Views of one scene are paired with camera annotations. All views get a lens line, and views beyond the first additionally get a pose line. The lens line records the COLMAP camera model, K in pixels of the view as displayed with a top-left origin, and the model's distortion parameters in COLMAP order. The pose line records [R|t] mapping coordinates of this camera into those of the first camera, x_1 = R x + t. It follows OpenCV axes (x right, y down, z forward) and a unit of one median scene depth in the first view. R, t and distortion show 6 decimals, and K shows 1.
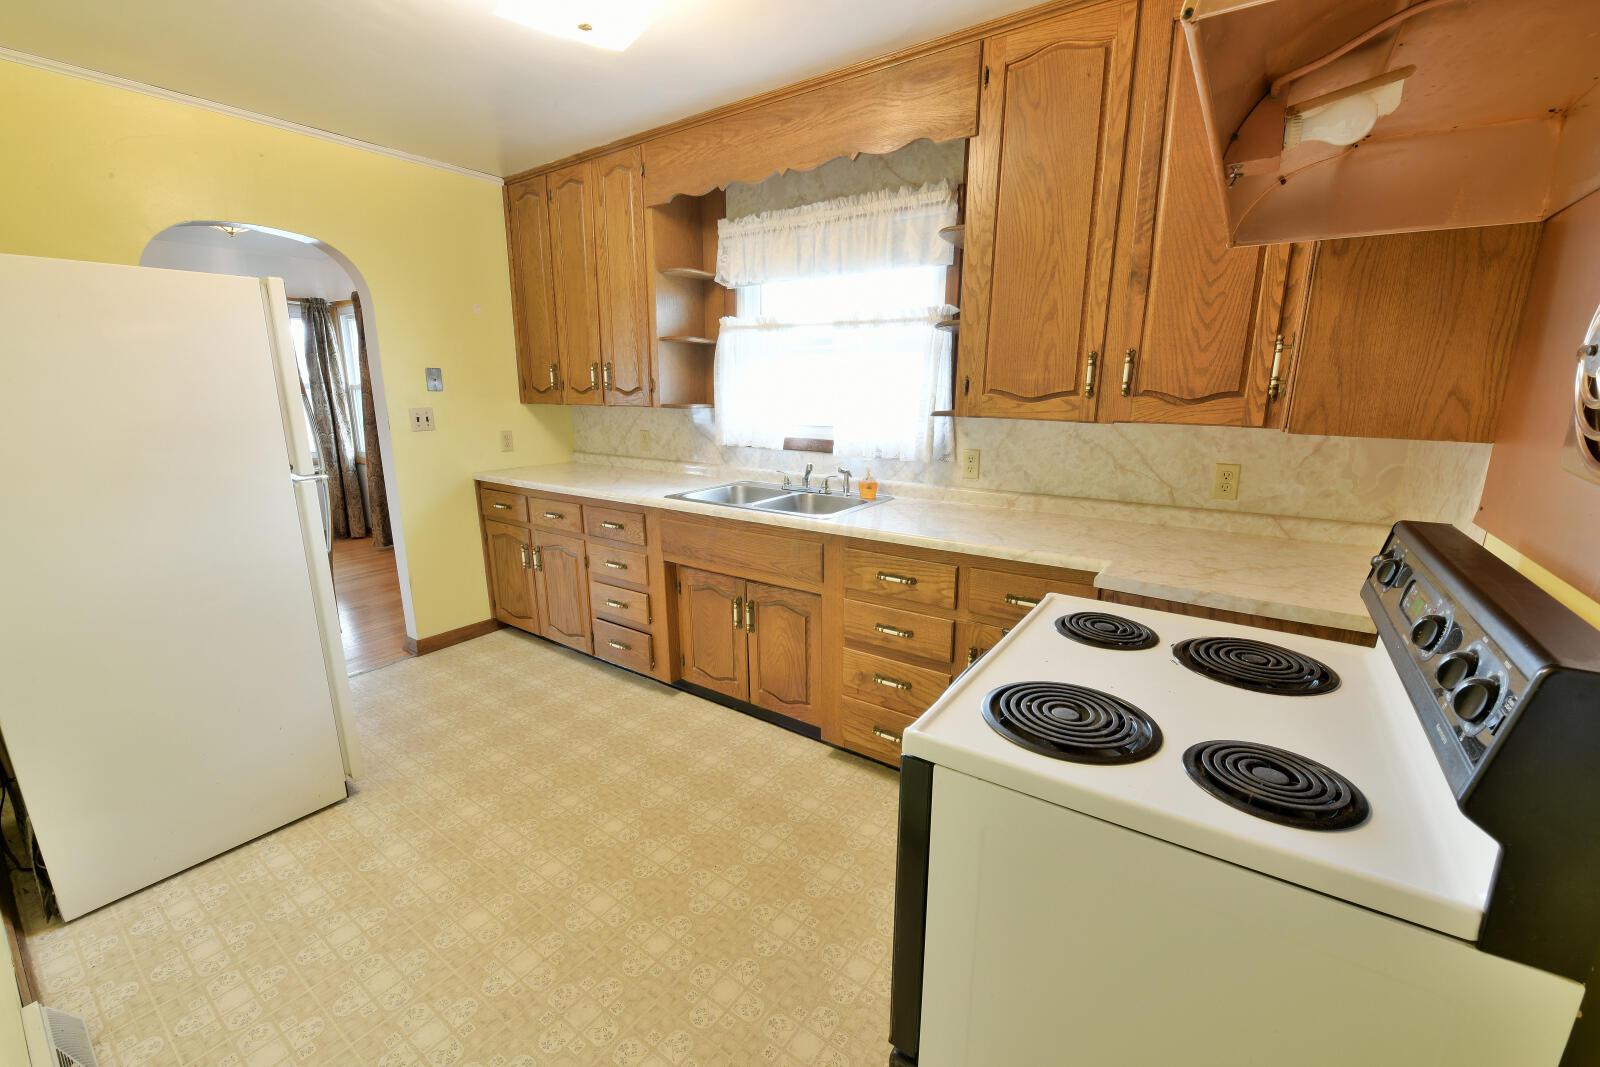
lens RADIAL K [[642.5, 0, 800.0], [0, 642.5, 533.5], [0, 0, 1]] dist [-0.020589, -0.000279]
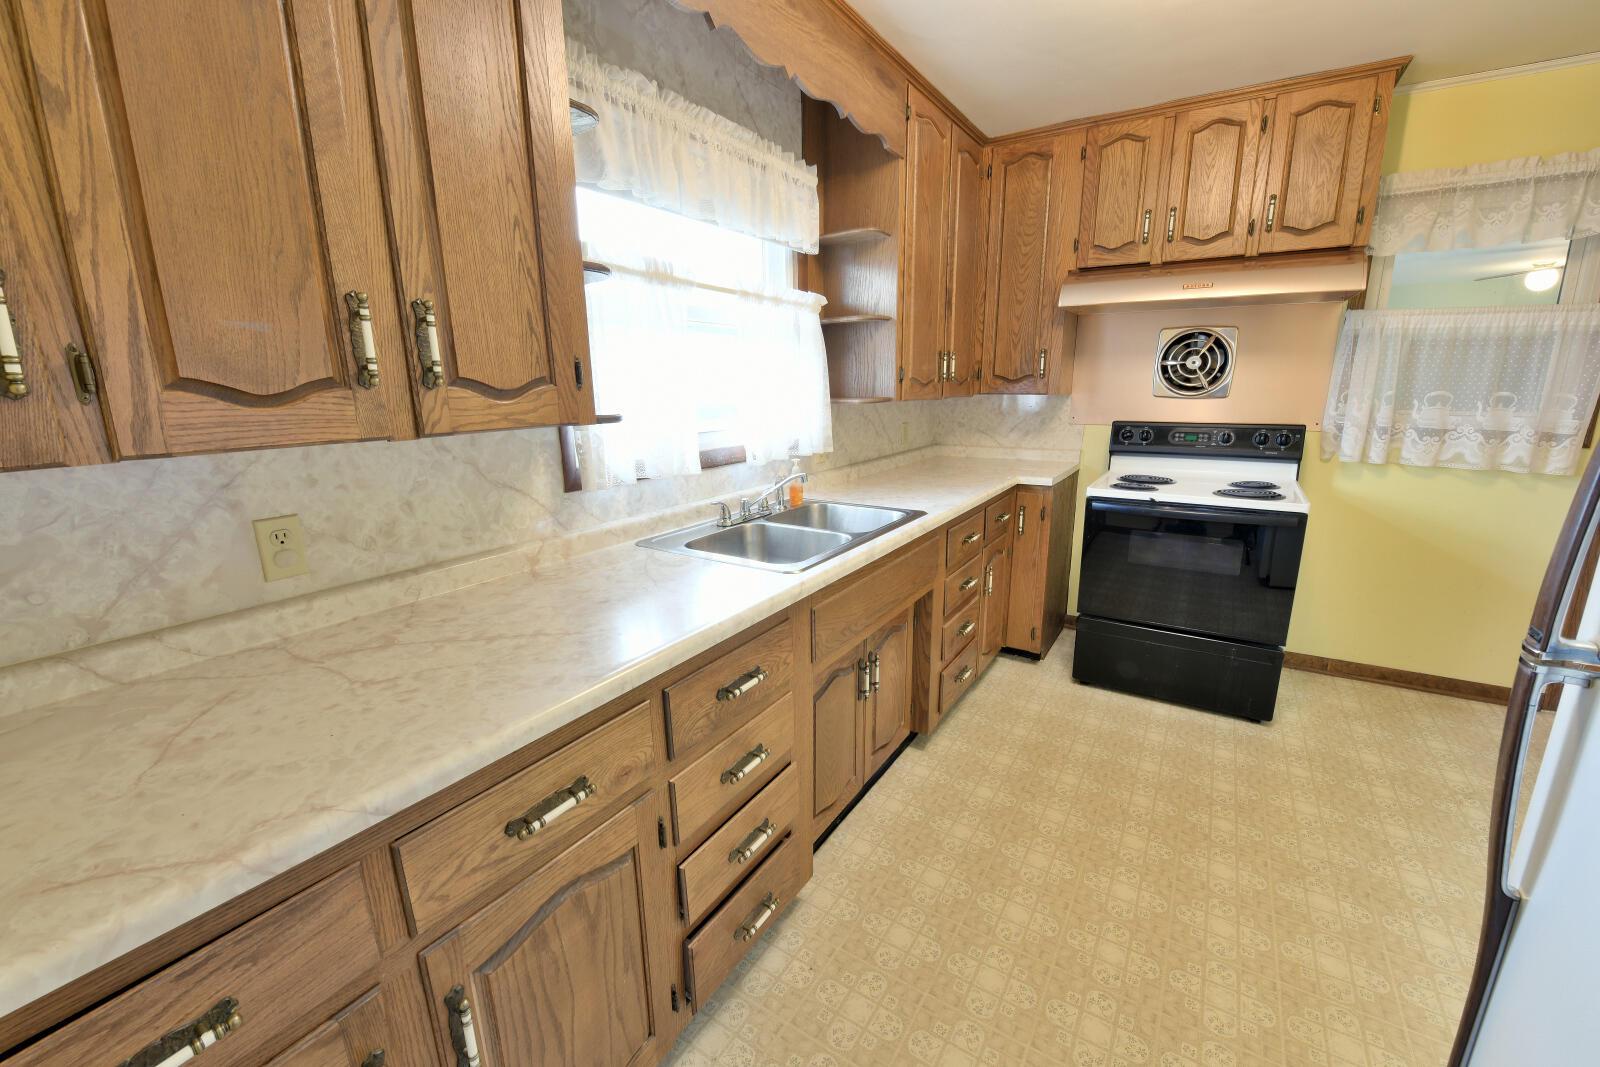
lens RADIAL K [[642.5, 0, 800.0], [0, 642.5, 533.5], [0, 0, 1]] dist [-0.020589, -0.000279]
pose [[-0.044634, -0.233433, 0.971348, -0.789490], [0.230718, 0.943623, 0.237371, -0.234670], [-0.971996, 0.234702, 0.011740, 1.042117]]
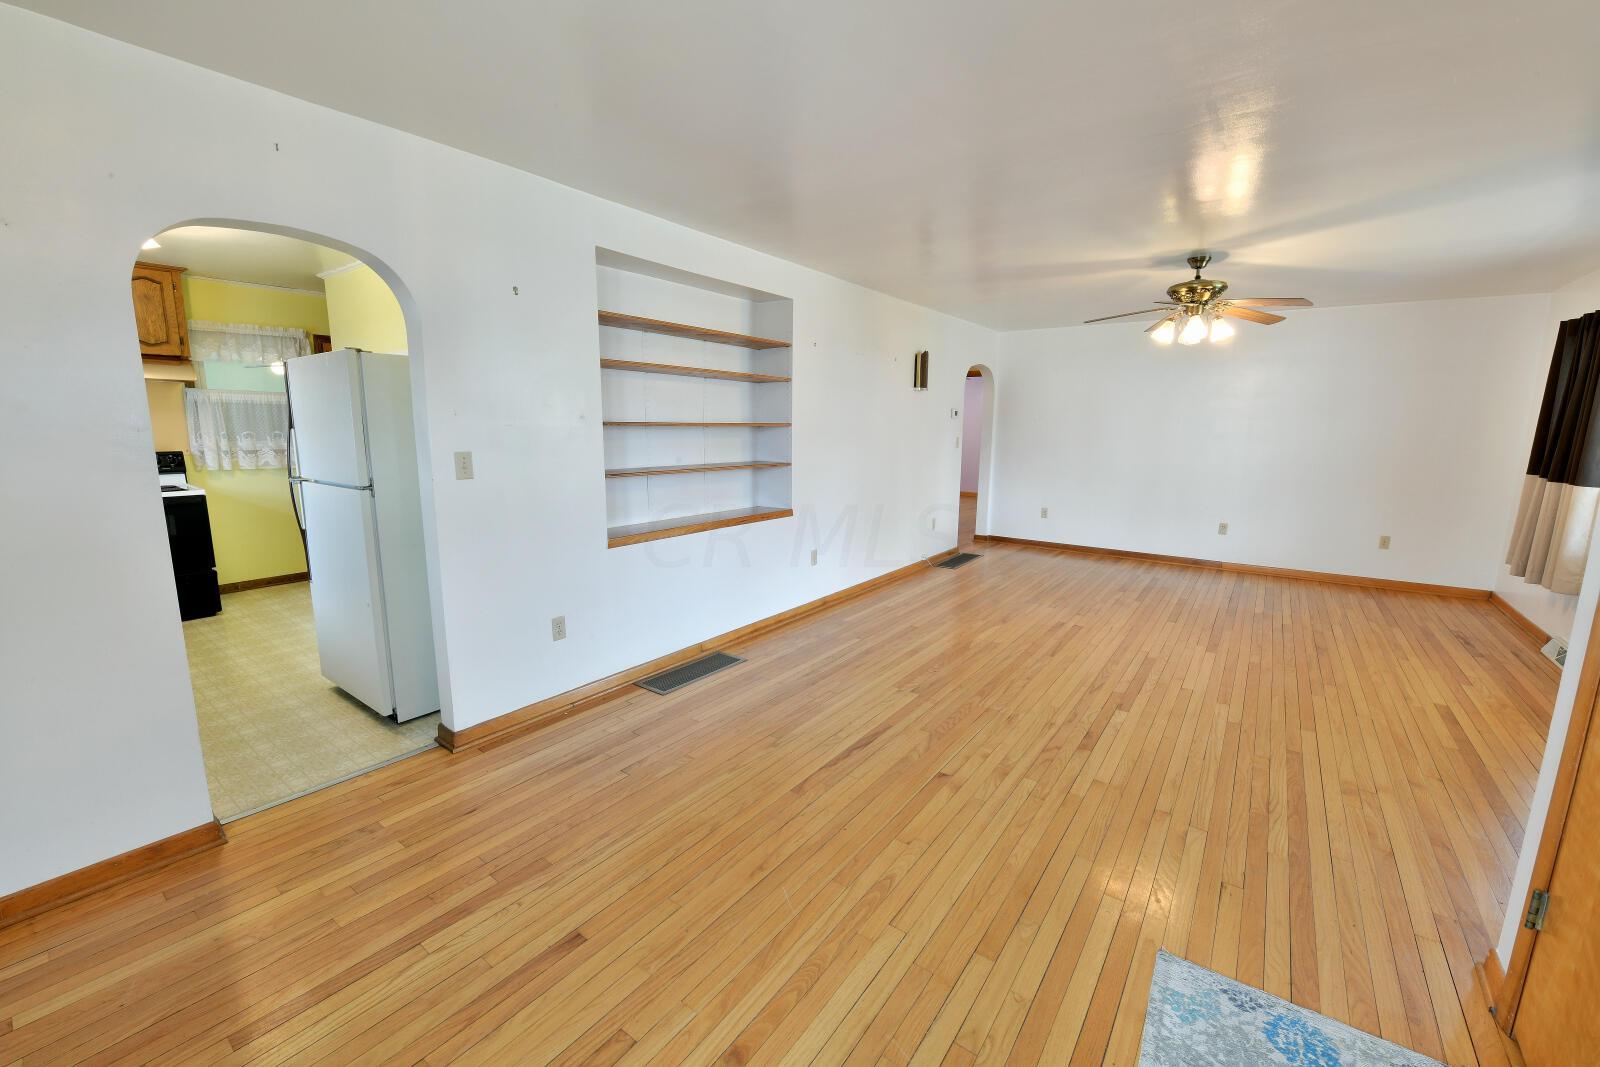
lens RADIAL K [[642.5, 0, 800.0], [0, 642.5, 533.5], [0, 0, 1]] dist [-0.020589, -0.000279]
pose [[-0.999697, -0.017875, 0.016923, -1.581384], [-0.010070, 0.924329, 0.381464, -0.453501], [-0.022461, 0.381178, -0.924229, 1.924308]]
